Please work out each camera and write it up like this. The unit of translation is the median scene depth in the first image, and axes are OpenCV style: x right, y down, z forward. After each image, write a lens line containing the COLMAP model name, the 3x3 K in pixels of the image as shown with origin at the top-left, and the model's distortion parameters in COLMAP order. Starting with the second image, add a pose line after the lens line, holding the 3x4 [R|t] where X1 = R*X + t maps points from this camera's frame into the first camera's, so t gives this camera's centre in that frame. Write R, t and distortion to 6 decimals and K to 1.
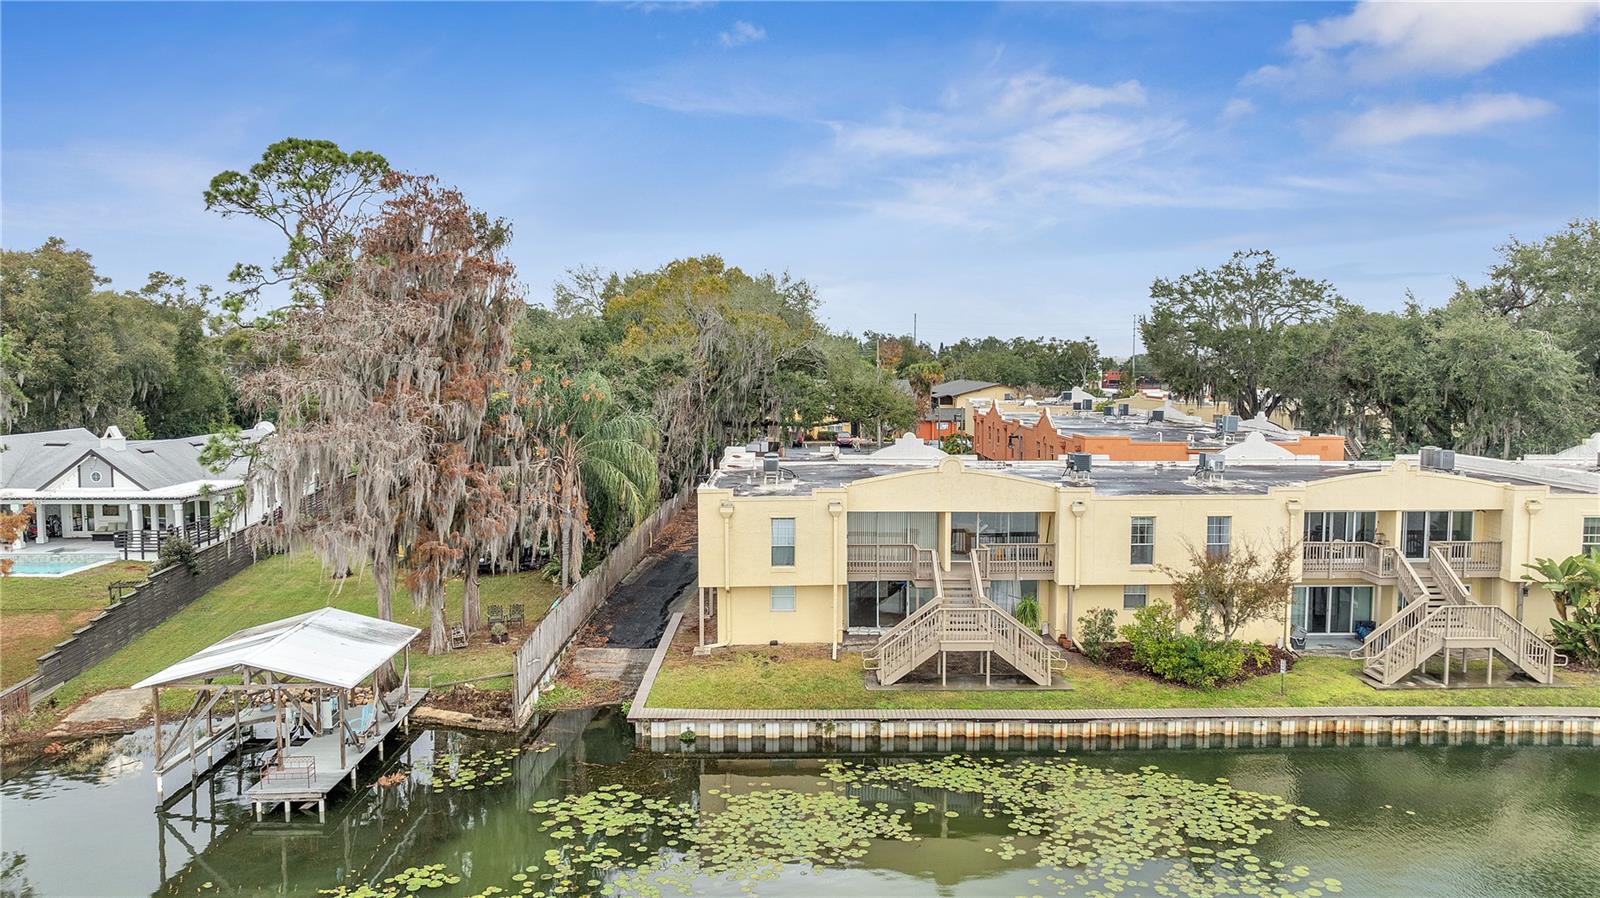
lens RADIAL K [[1116.4, 0, 800.0], [0, 1116.4, 449.0], [0, 0, 1]] dist [-0.013421, -0.002784]
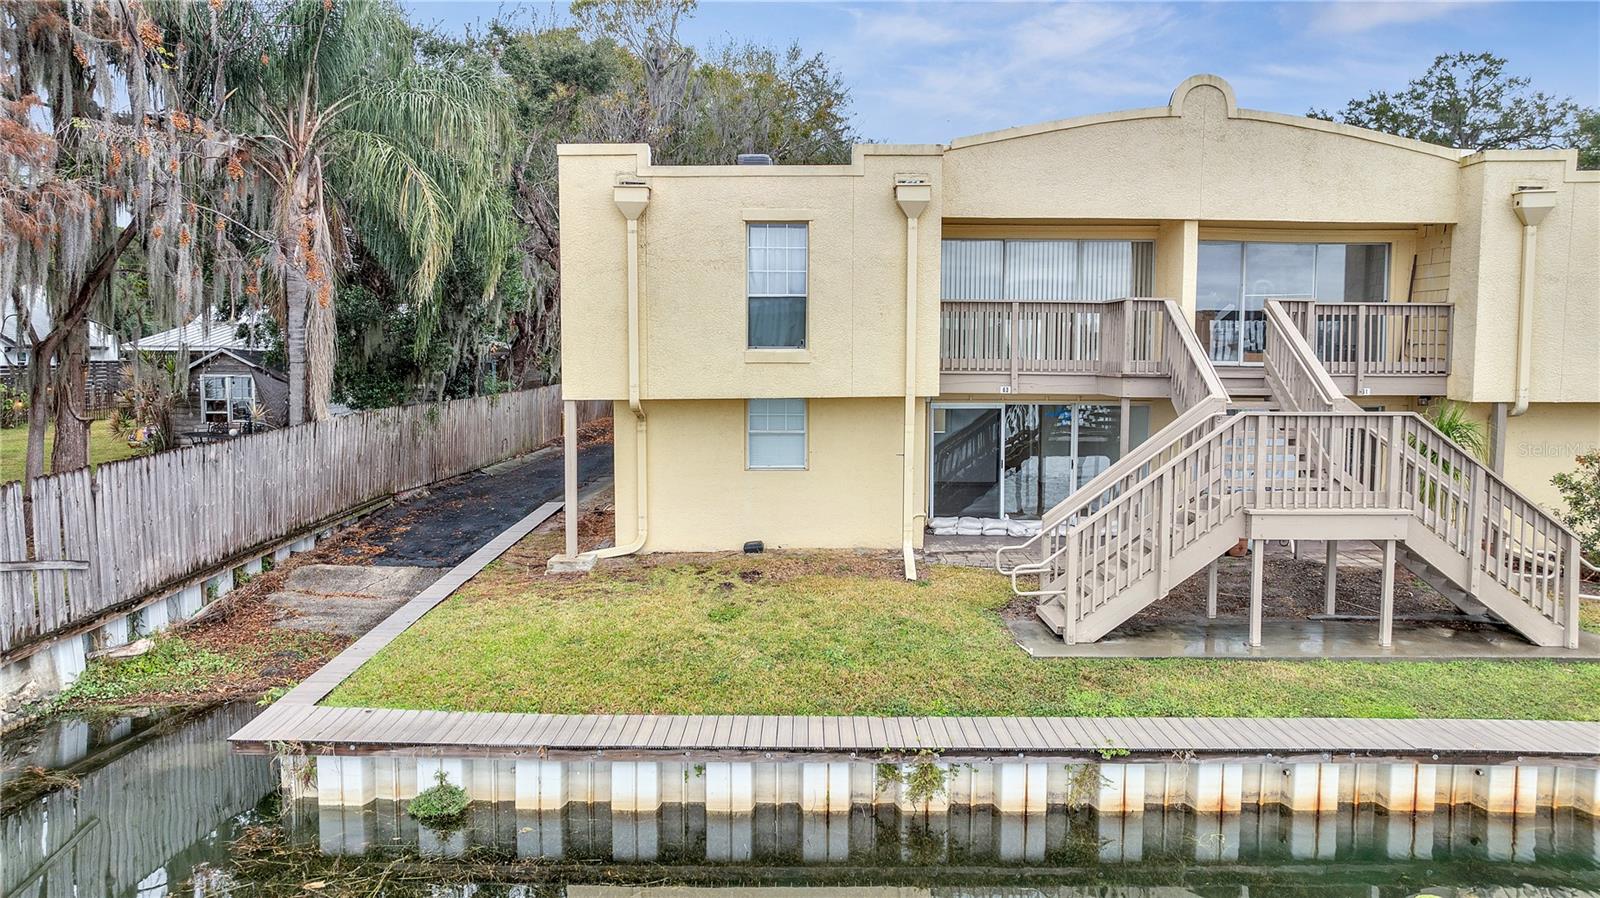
lens RADIAL K [[1116.4, 0, 800.0], [0, 1116.4, 449.0], [0, 0, 1]] dist [-0.013421, -0.002784]
pose [[0.999953, 0.005332, -0.008047, -0.004333], [-0.005324, 0.999985, 0.001022, 0.162694], [0.008052, -0.000979, 0.999967, 0.705039]]
